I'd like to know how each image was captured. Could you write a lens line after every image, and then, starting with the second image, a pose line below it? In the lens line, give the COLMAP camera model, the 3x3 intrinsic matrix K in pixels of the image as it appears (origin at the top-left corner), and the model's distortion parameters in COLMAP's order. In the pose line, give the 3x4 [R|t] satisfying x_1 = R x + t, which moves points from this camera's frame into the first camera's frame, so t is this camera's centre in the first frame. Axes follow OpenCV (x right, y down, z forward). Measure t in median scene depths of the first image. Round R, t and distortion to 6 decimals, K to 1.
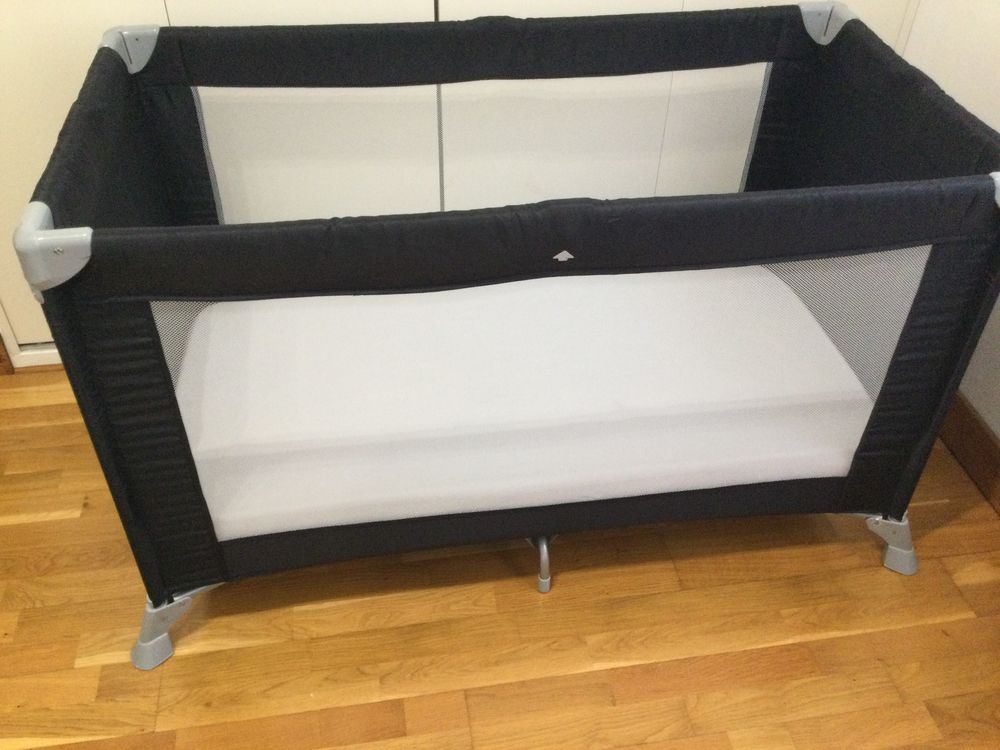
lens RADIAL K [[911.8, 0, 500.0], [0, 911.8, 375.0], [0, 0, 1]] dist [0.015628, 0.007689]
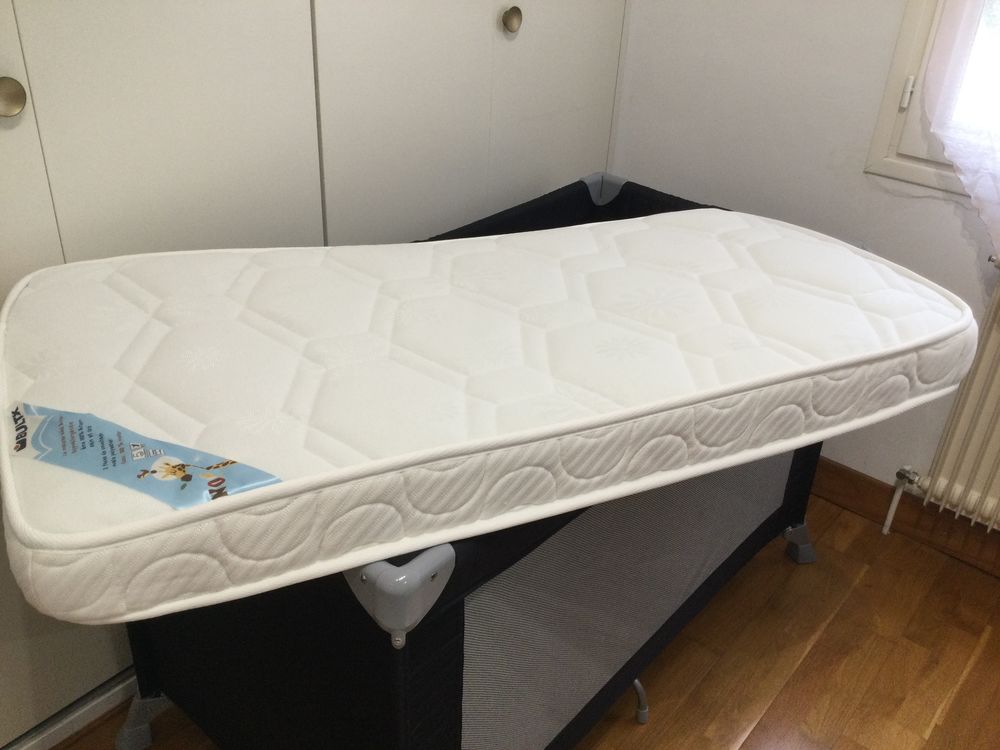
lens RADIAL K [[911.8, 0, 500.0], [0, 911.8, 375.0], [0, 0, 1]] dist [0.015628, 0.007689]
pose [[0.771075, -0.327483, 0.546076, -0.551610], [0.412995, 0.909963, -0.037454, -0.167120], [-0.484643, 0.254406, 0.836898, 0.080592]]
